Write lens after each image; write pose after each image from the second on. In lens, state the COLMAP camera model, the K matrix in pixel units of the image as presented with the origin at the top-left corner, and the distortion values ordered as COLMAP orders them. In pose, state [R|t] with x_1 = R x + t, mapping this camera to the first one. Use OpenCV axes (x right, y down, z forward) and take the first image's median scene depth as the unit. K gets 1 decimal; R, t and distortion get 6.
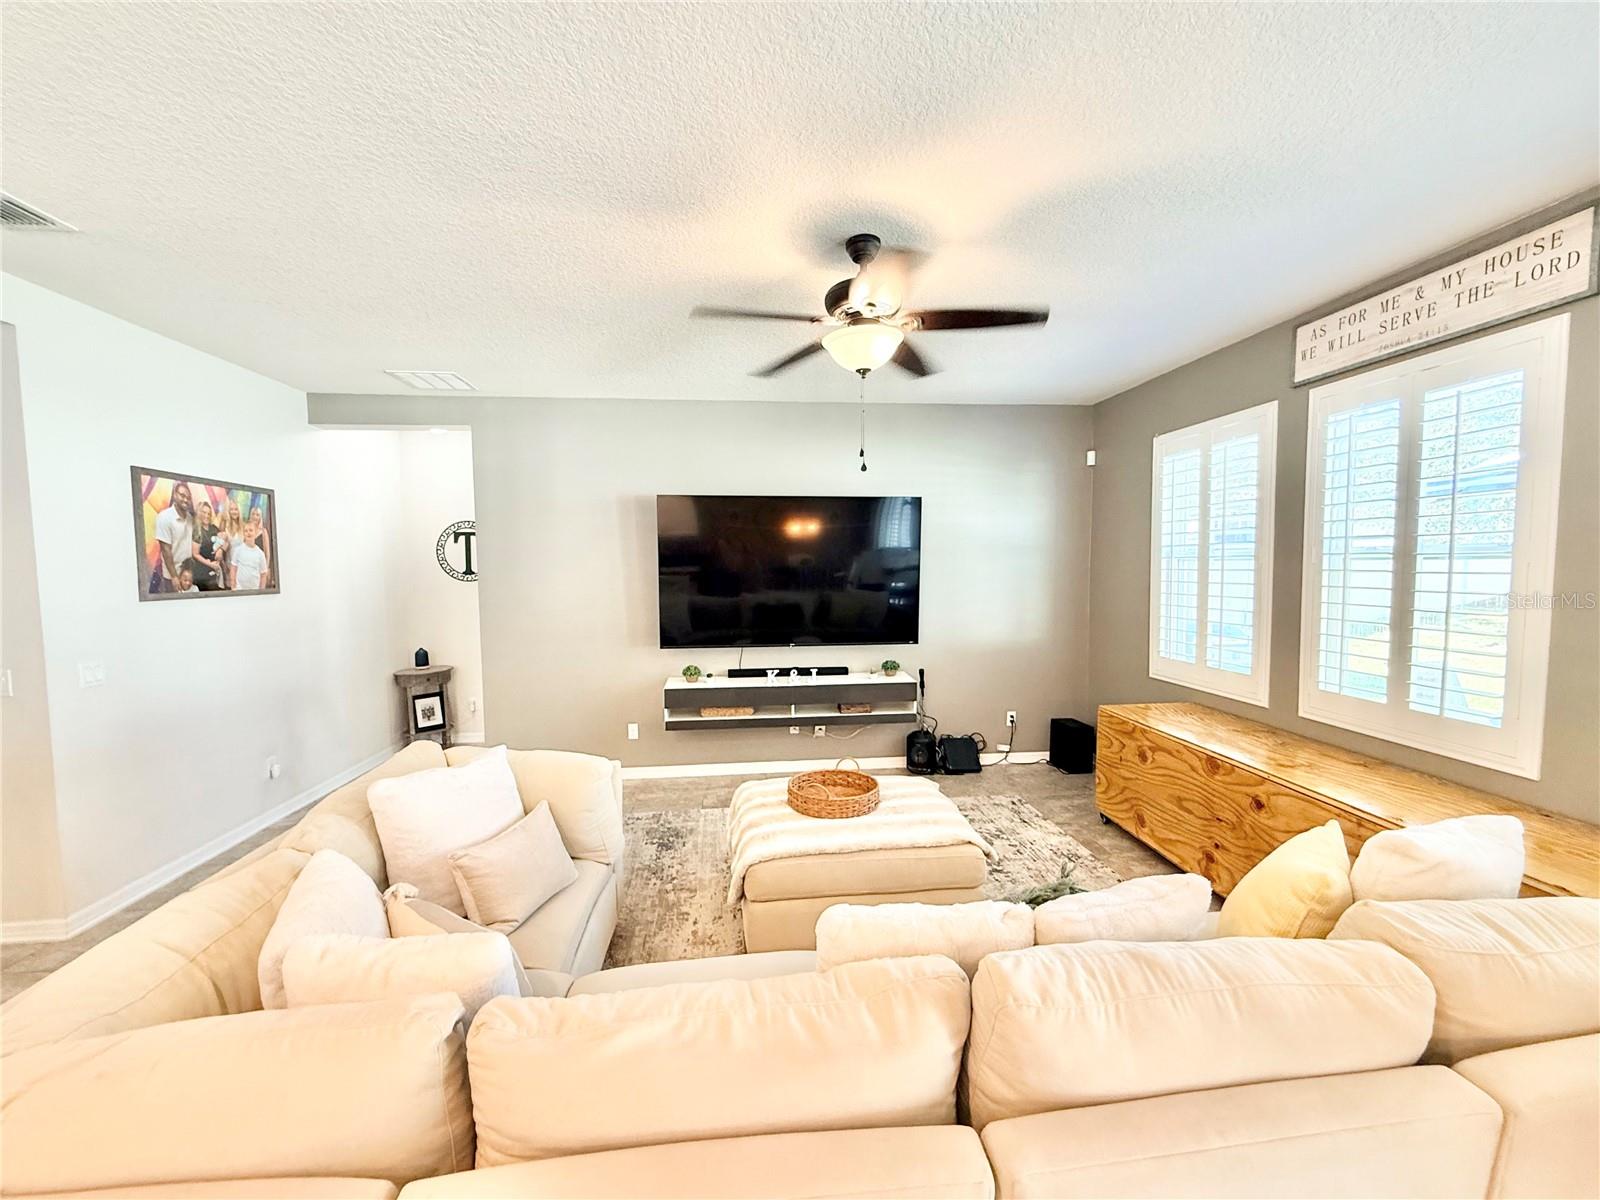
lens RADIAL K [[641.2, 0, 793.1], [0, 641.2, 601.3], [0, 0, 1]] dist [0.000710, 0.000209]
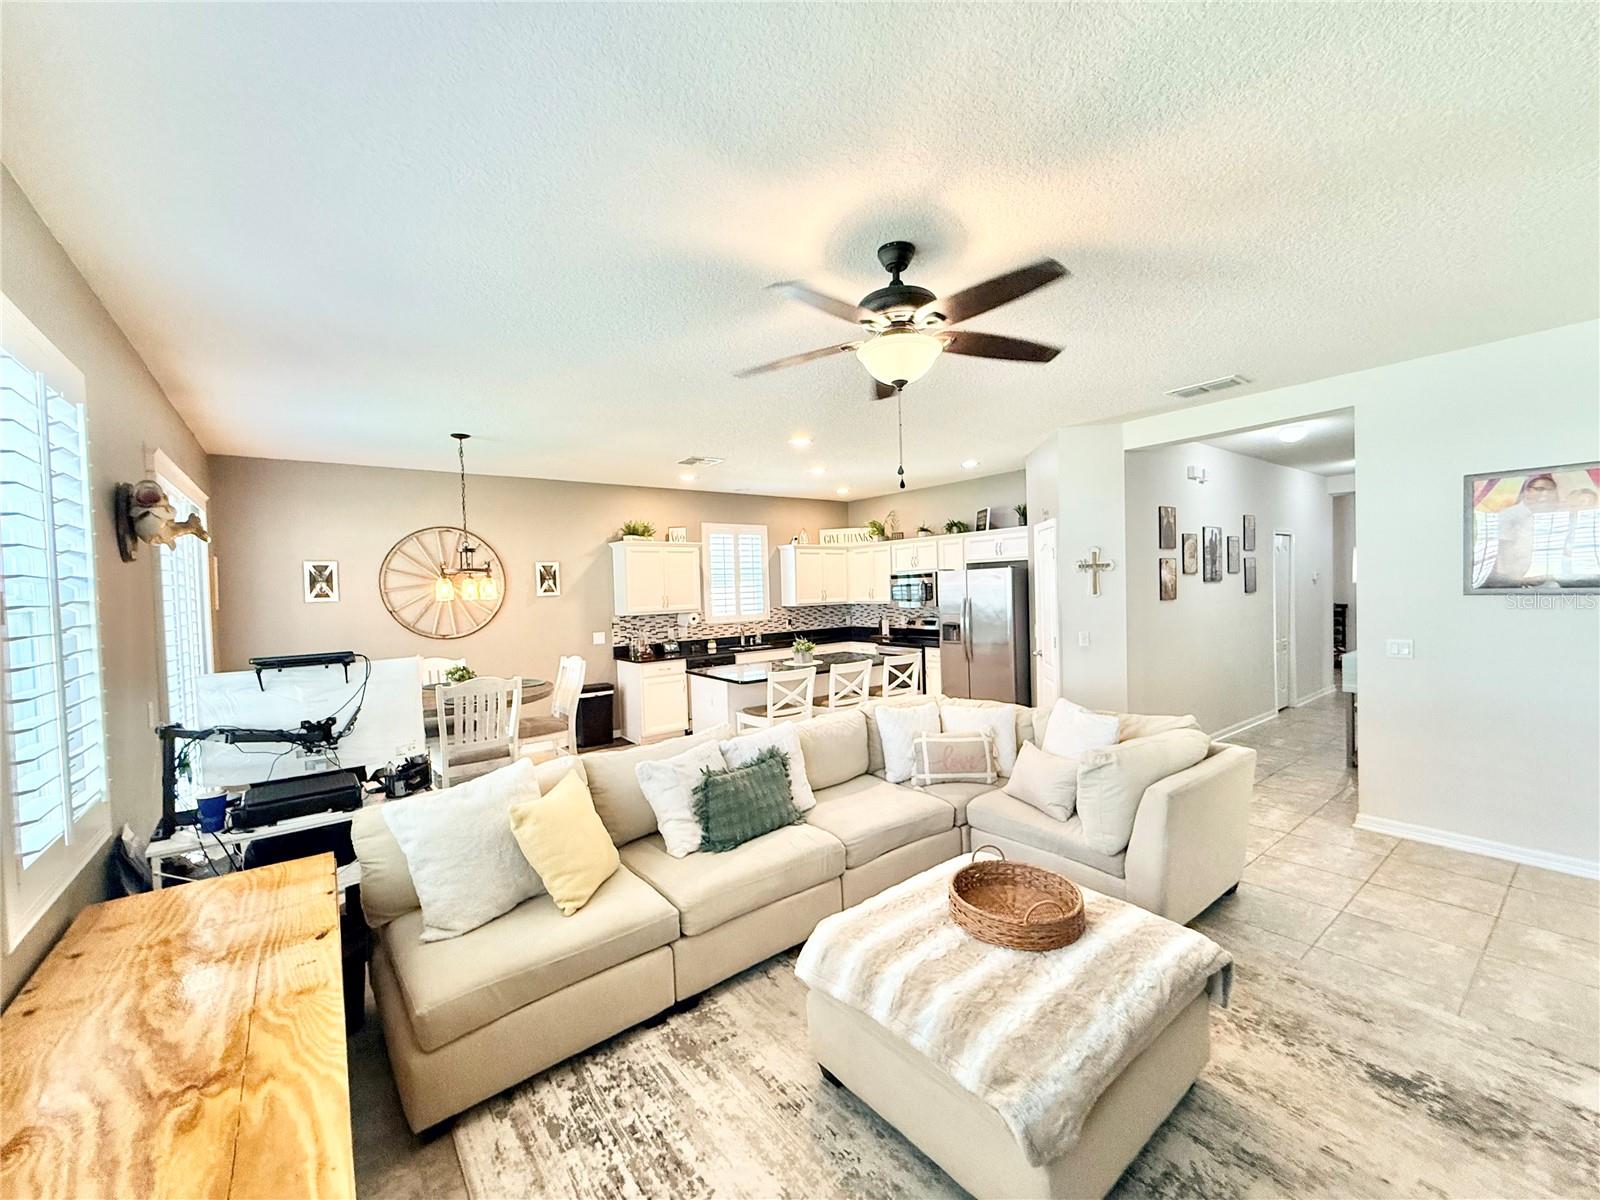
lens RADIAL K [[641.2, 0, 800.4], [0, 641.2, 600.4], [0, 0, 1]] dist [0.000710, 0.000209]
pose [[-0.848253, 0.045725, -0.527613, 0.508600], [0.006643, 0.997106, 0.075733, -0.074832], [0.529549, 0.060736, -0.846102, 1.183552]]
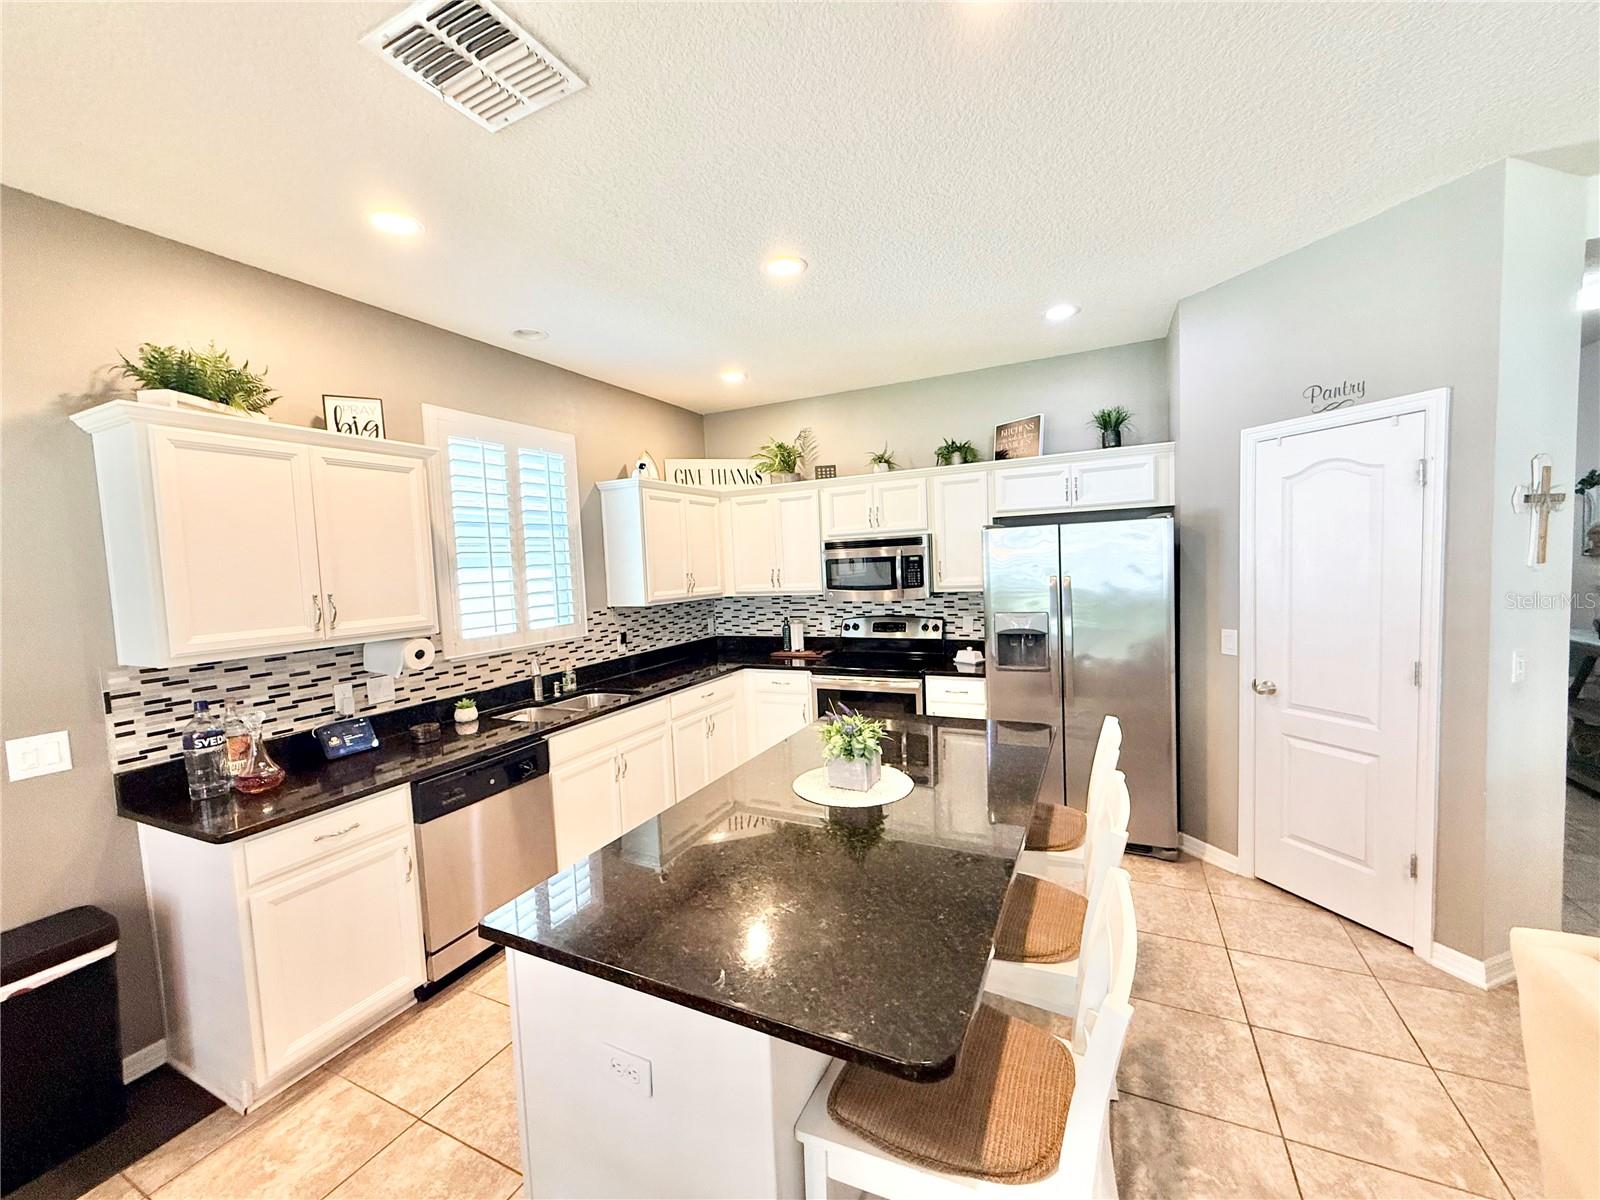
lens RADIAL K [[641.2, 0, 796.8], [0, 641.2, 601.6], [0, 0, 1]] dist [0.000710, 0.000209]
pose [[-0.519084, 0.084796, -0.850507, 0.121214], [-0.001987, 0.994944, 0.100410, -0.000106], [0.854721, 0.053811, -0.516291, 0.030682]]
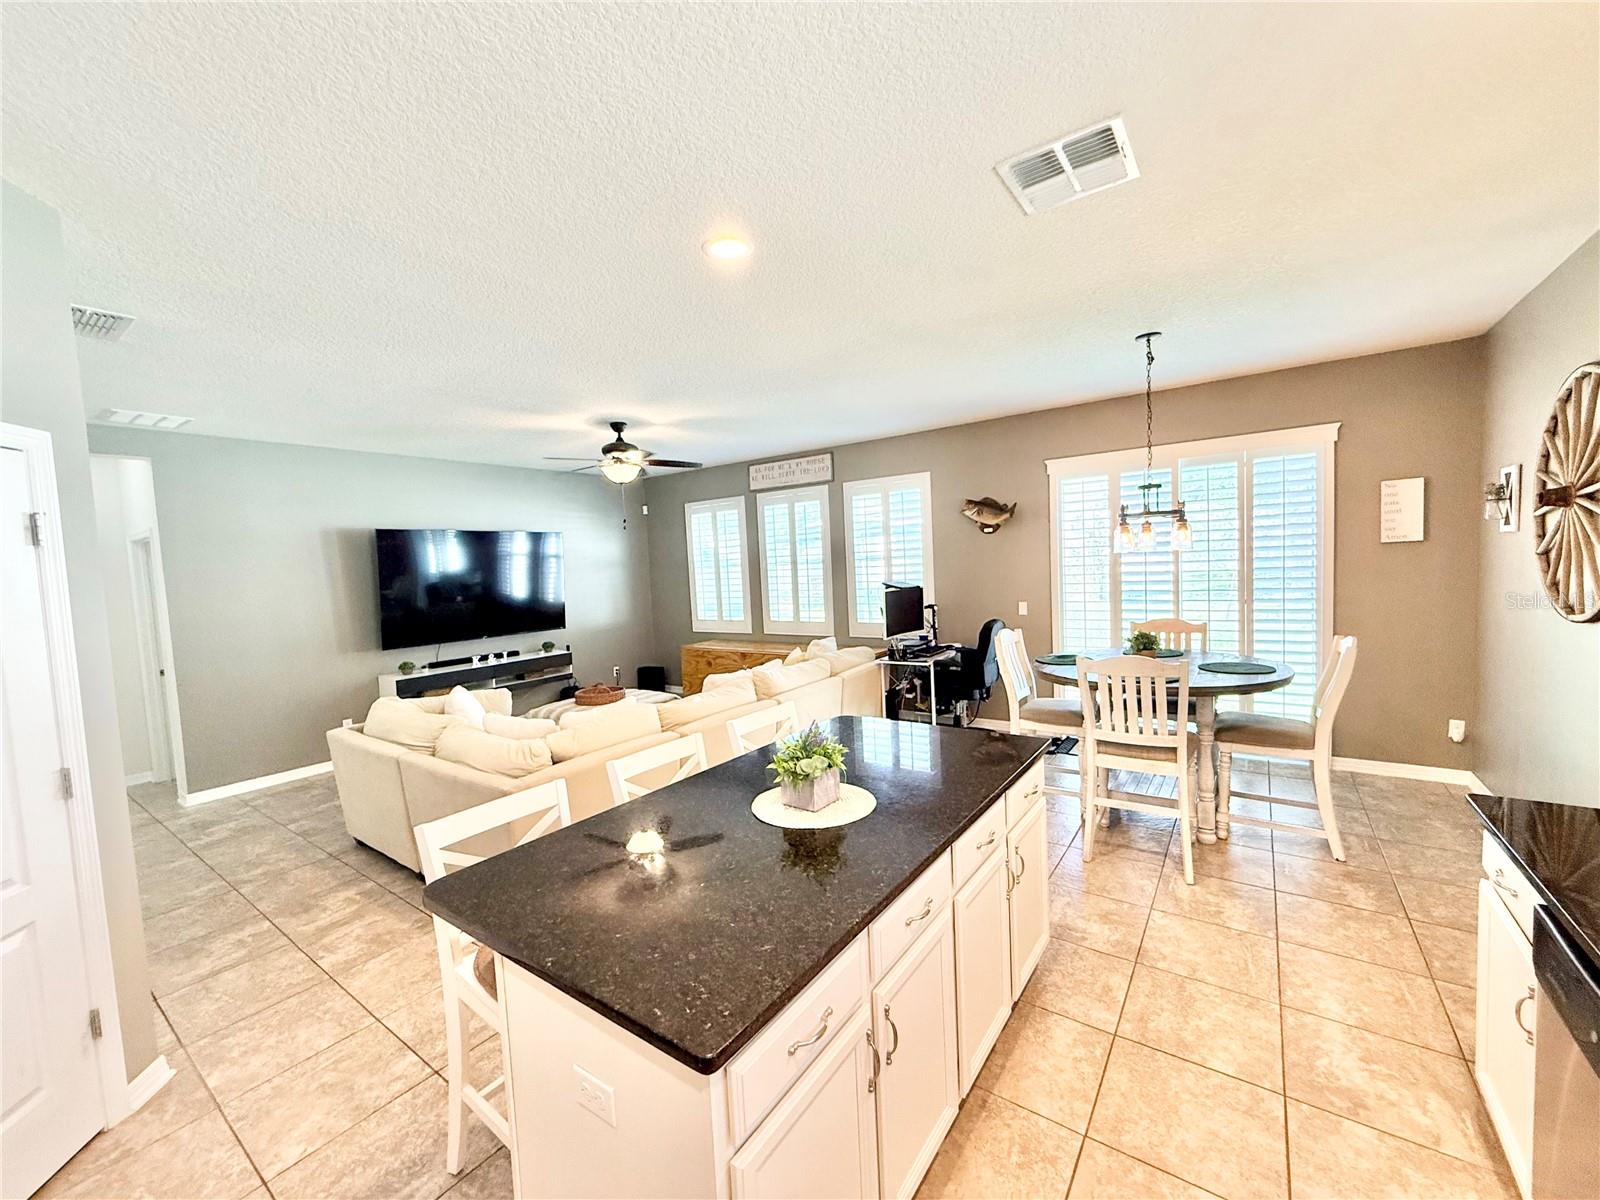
lens RADIAL K [[641.2, 0, 795.5], [0, 641.2, 603.4], [0, 0, 1]] dist [0.000710, 0.000209]
pose [[0.664377, -0.069571, 0.744153, -0.759469], [0.085482, 0.996198, 0.016816, 0.036294], [-0.742493, 0.052440, 0.667798, -0.565815]]
